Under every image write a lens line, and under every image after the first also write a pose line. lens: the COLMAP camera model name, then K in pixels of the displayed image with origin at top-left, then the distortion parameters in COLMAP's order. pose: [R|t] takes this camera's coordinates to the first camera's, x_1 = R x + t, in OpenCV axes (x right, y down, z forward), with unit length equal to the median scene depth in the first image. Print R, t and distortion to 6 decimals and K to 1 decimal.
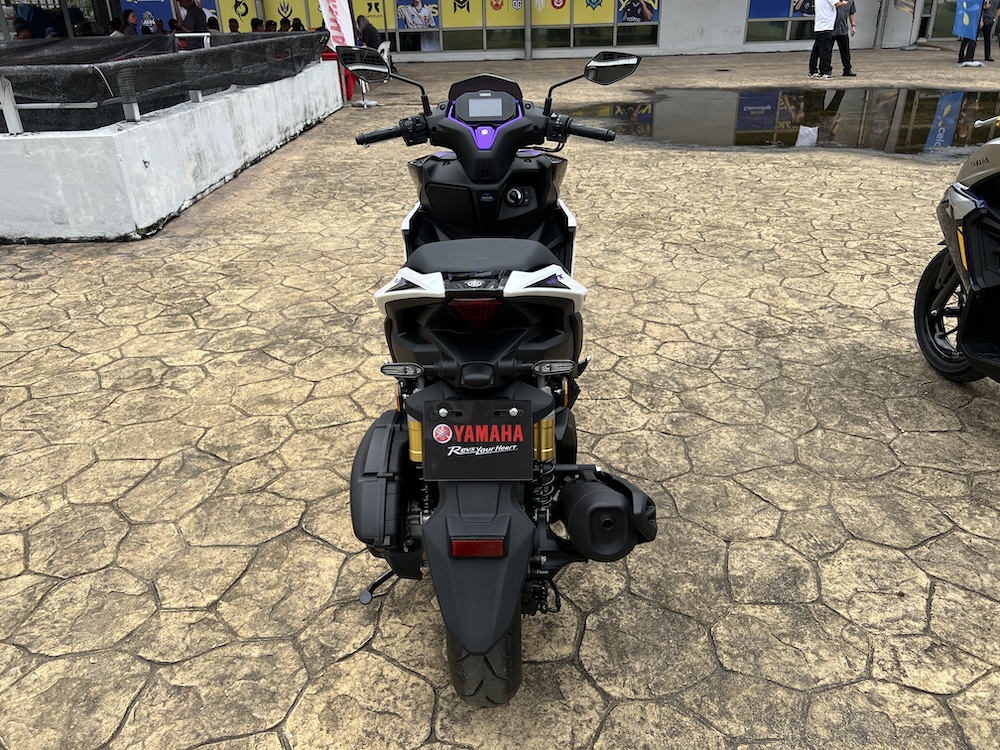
lens RADIAL K [[754.7, 0, 498.0], [0, 754.7, 370.9], [0, 0, 1]] dist [0.050550, -0.063397]
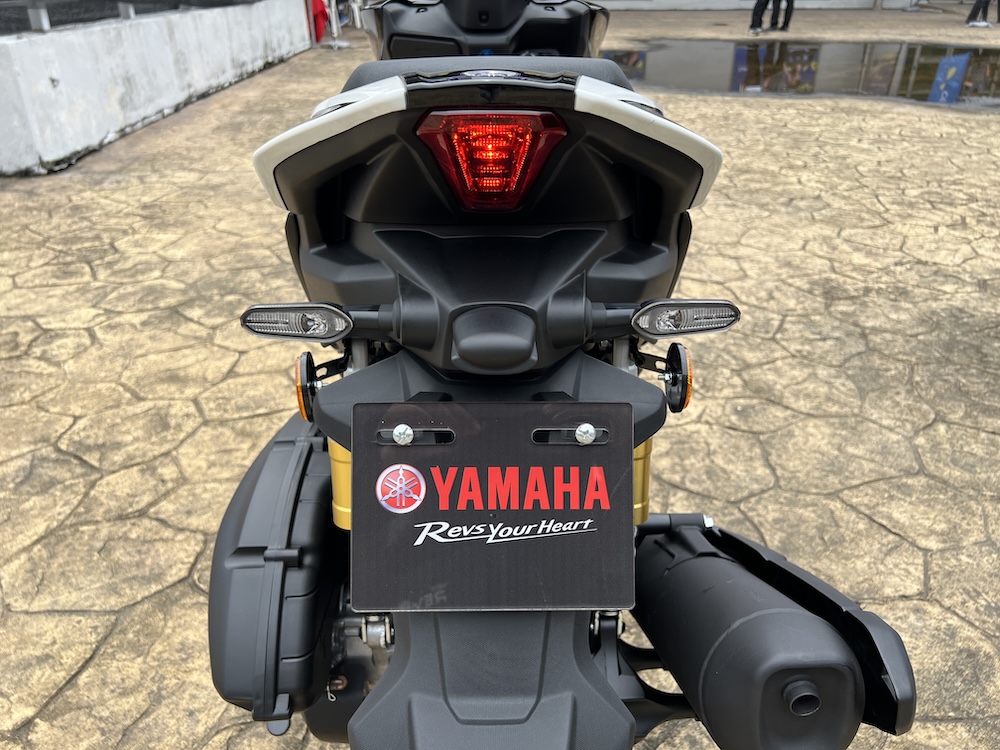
lens RADIAL K [[767.6, 0, 507.1], [0, 767.6, 373.9], [0, 0, 1]] dist [0.005036, -0.008910]
pose [[0.999227, 0.006757, 0.038733, -0.014751], [-0.008330, 0.999141, 0.040585, 0.003472], [-0.038425, -0.040876, 0.998425, 0.256382]]
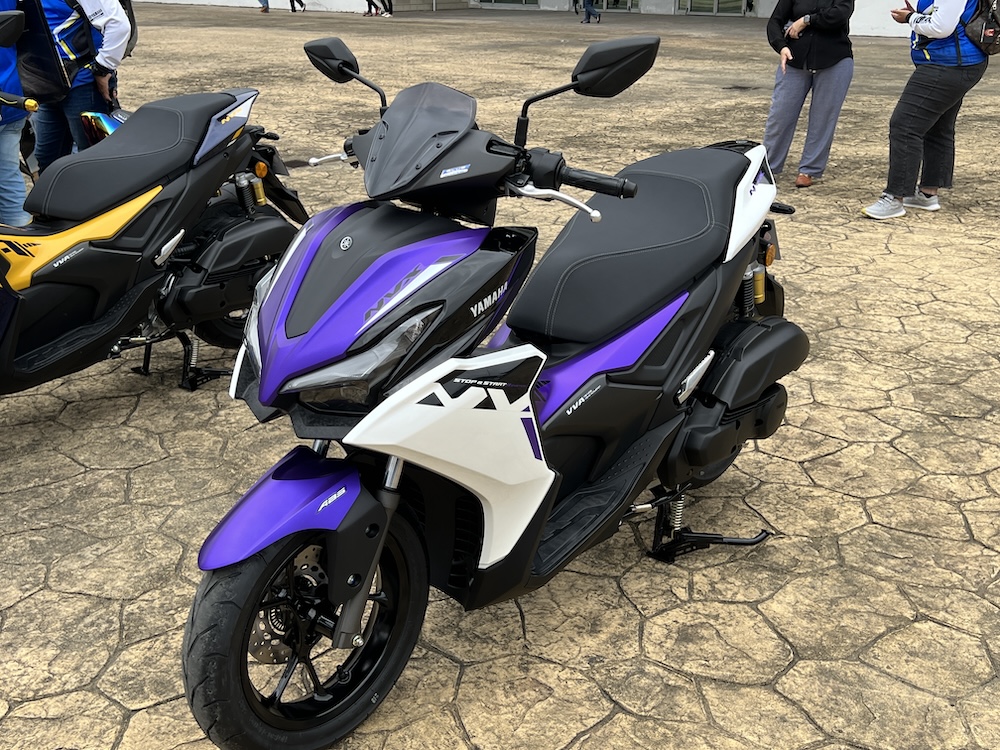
lens RADIAL K [[1059.1, 0, 500.0], [0, 1059.1, 375.0], [0, 0, 1]] dist [0.186051, -0.479120]
pose [[-0.762353, -0.212650, 0.611226, -0.453291], [0.289611, 0.732520, 0.616068, -0.521837], [-0.578742, 0.646679, -0.496853, 1.101473]]
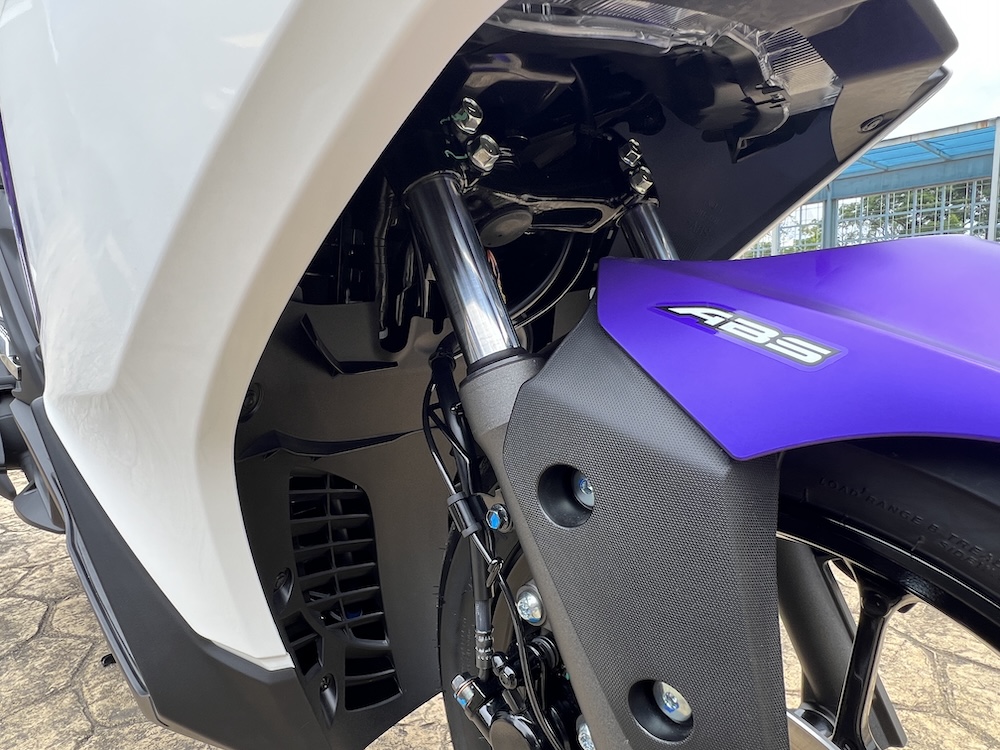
lens RADIAL K [[595.3, 0, 500.0], [0, 595.3, 375.0], [0, 0, 1]] dist [-0.018203, -0.000873]
pose [[-0.710183, 0.140582, -0.689838, 0.095843], [-0.243750, 0.870157, 0.428268, -0.152988], [0.660474, 0.472297, -0.583703, 0.935154]]
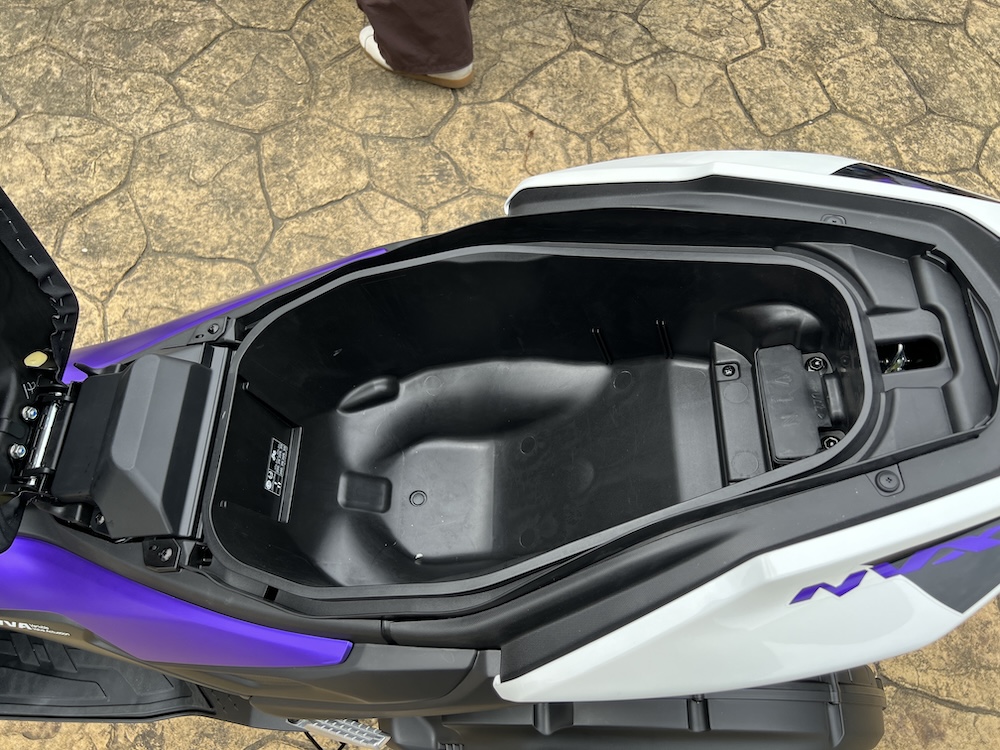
lens RADIAL K [[754.7, 0, 498.0], [0, 754.7, 370.9], [0, 0, 1]] dist [0.050550, -0.063397]
pose [[0.012480, -0.888403, 0.458896, -0.093725], [0.375513, 0.429504, 0.821289, -0.224982], [-0.926733, 0.162072, 0.338967, 0.489746]]
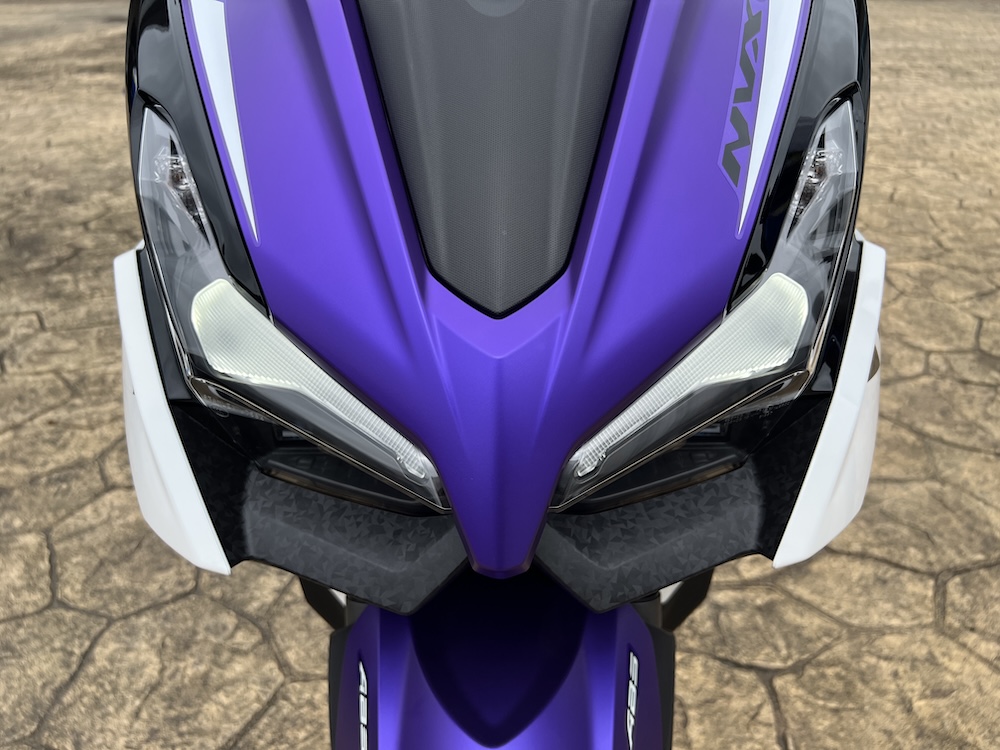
lens RADIAL K [[767.6, 0, 507.1], [0, 767.6, 373.9], [0, 0, 1]] dist [0.005036, -0.008910]
pose [[-0.999558, 0.029194, 0.005691, -0.010771], [0.021289, 0.568557, 0.822369, -0.301684], [0.020773, 0.822126, -0.568926, 0.939226]]
